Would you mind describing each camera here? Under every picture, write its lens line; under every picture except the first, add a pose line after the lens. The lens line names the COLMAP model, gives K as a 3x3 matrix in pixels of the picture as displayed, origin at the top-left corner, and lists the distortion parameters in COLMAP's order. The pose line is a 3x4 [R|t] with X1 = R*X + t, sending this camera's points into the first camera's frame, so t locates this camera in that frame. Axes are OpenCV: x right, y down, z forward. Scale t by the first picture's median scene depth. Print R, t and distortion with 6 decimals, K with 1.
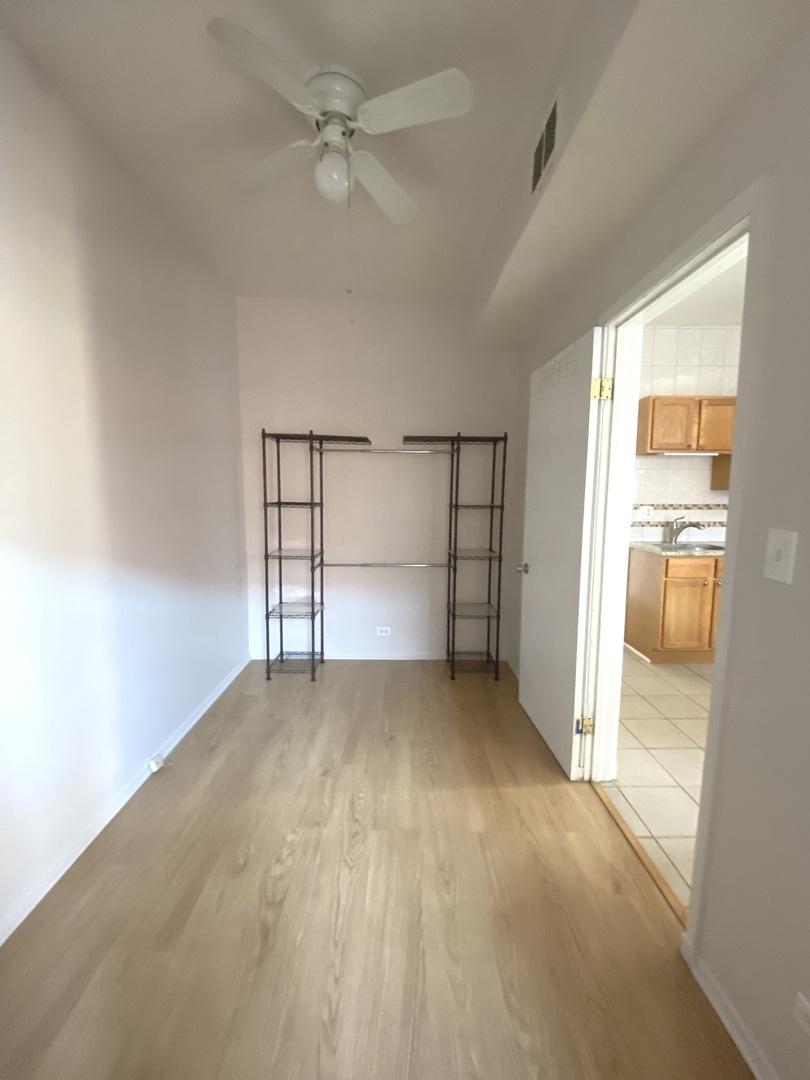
lens RADIAL K [[440.2, 0, 405.7], [0, 440.2, 536.9], [0, 0, 1]] dist [0.016853, -0.018554]
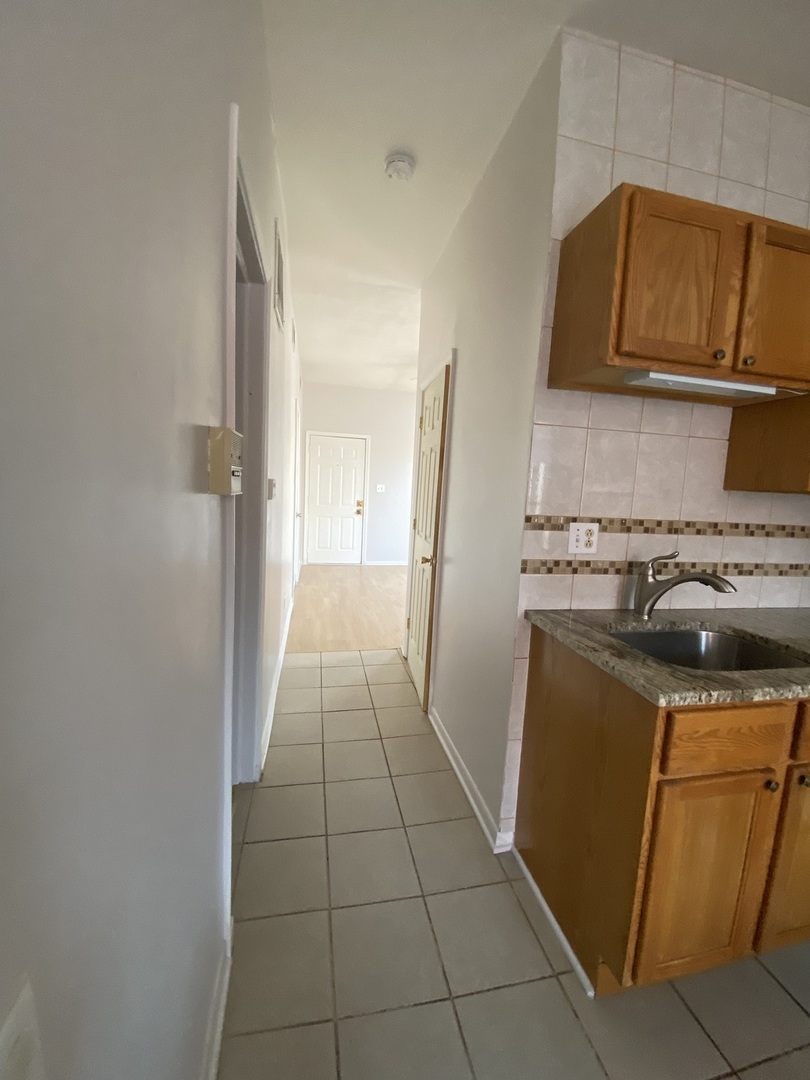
lens RADIAL K [[440.2, 0, 405.7], [0, 440.2, 536.9], [0, 0, 1]] dist [0.016853, -0.018554]
pose [[0.980300, 0.024408, 0.196001, 0.320459], [-0.026343, 0.999627, 0.007268, -0.057484], [-0.195750, -0.012288, 0.980577, 0.665606]]
